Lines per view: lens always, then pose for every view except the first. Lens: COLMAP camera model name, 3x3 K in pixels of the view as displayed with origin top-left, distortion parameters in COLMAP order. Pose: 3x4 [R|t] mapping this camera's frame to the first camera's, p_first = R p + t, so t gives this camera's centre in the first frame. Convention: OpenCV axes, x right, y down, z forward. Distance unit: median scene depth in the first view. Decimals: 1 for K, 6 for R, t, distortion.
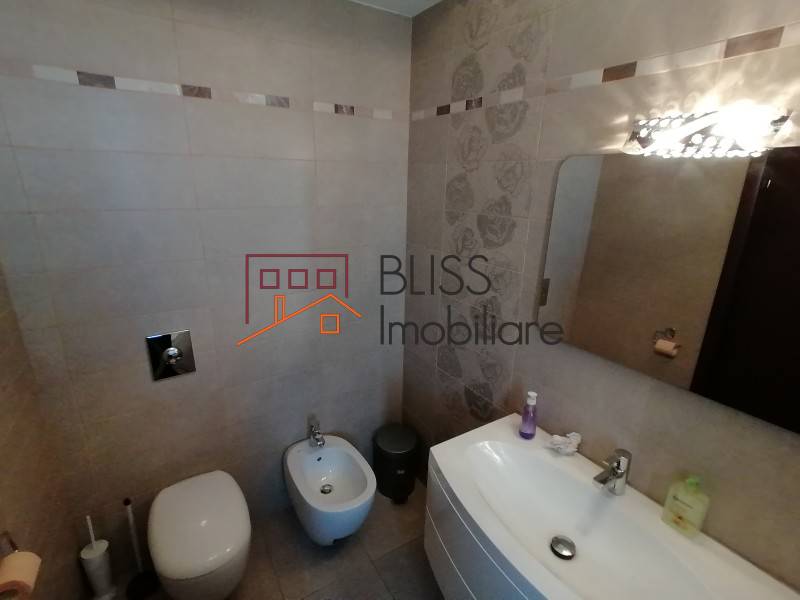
lens RADIAL K [[398.1, 0, 400.0], [0, 398.1, 300.0], [0, 0, 1]] dist [0.040088, 0.000307]
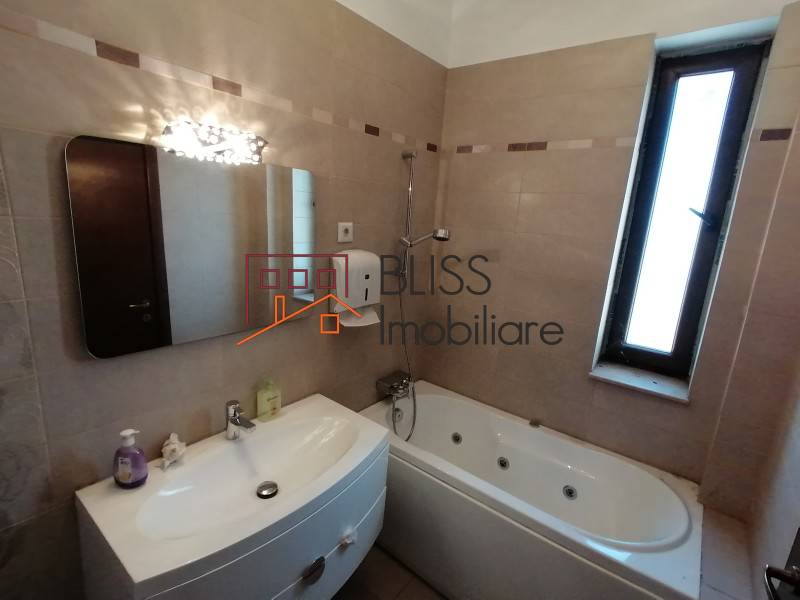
lens RADIAL K [[398.1, 0, 400.0], [0, 398.1, 300.0], [0, 0, 1]] dist [0.040088, 0.000307]
pose [[-0.315635, -0.261930, 0.912013, -0.733592], [0.213420, 0.916922, 0.337202, -0.239248], [-0.924568, 0.301075, -0.233512, 0.857322]]
